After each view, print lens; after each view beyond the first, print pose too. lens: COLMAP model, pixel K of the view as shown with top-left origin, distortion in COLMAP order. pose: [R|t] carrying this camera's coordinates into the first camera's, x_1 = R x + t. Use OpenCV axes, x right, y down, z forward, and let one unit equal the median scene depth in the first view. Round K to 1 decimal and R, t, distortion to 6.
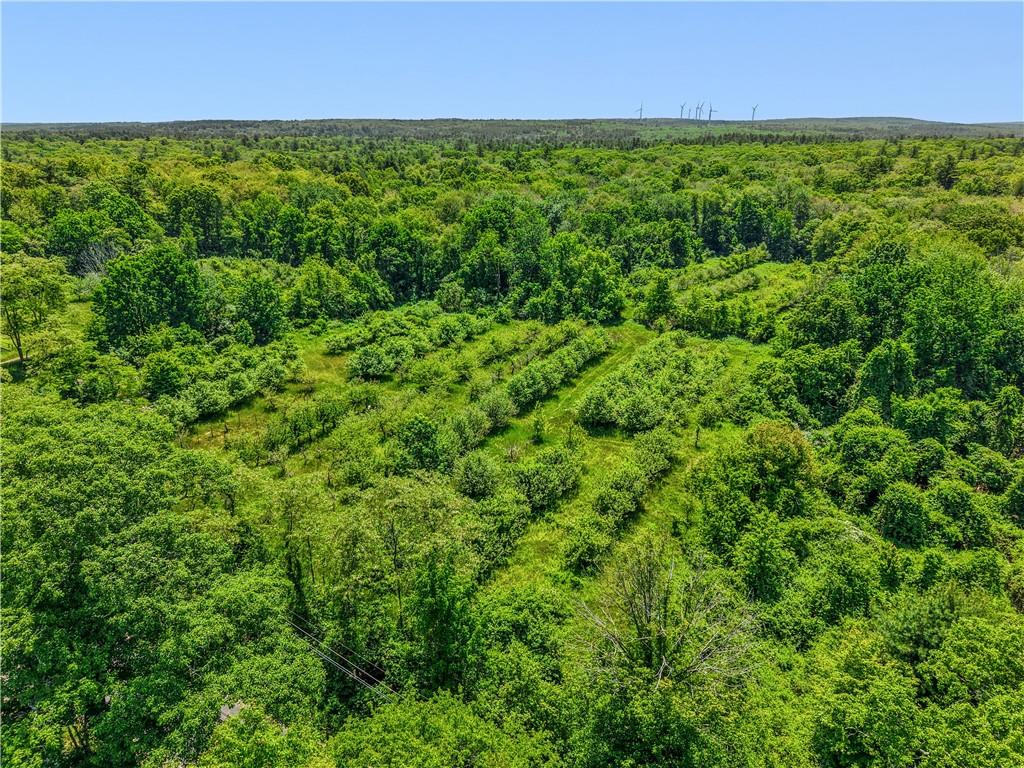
lens RADIAL K [[698.1, 0, 512.5], [0, 698.1, 384.0], [0, 0, 1]] dist [0.012874, -0.006934]
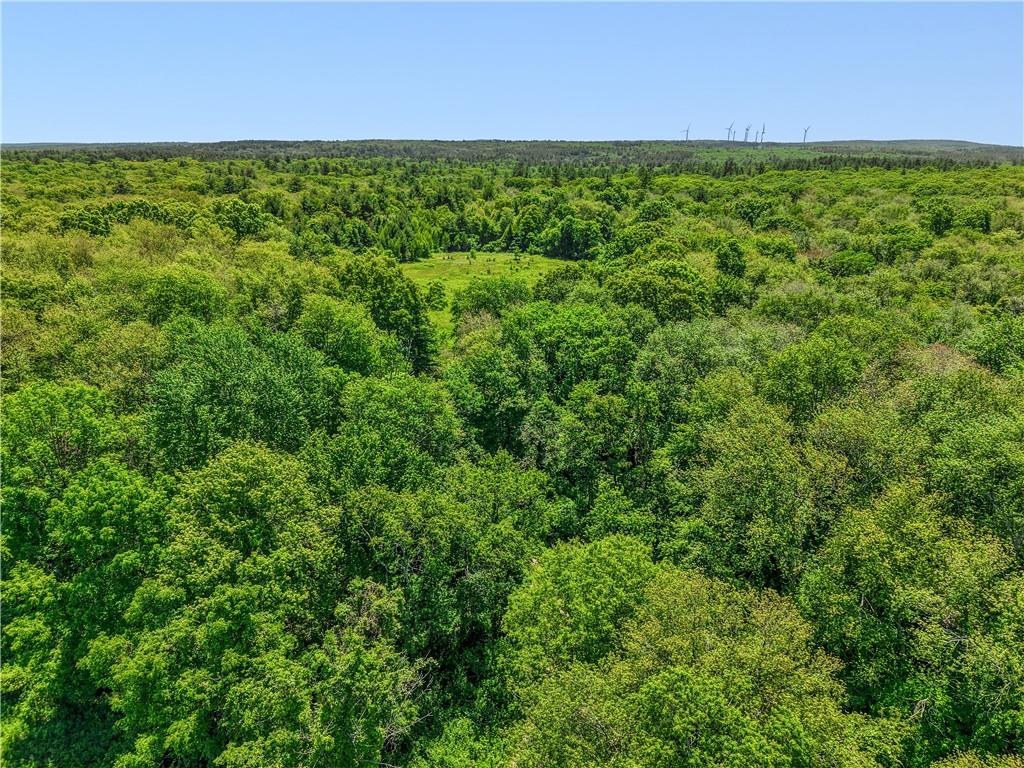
lens RADIAL K [[698.1, 0, 511.6], [0, 698.1, 384.2], [0, 0, 1]] dist [0.012874, -0.006934]
pose [[0.998542, 0.020923, -0.049753, -0.027758], [-0.022251, 0.999407, -0.026287, -0.046466], [0.049174, 0.027356, 0.998416, 0.127573]]
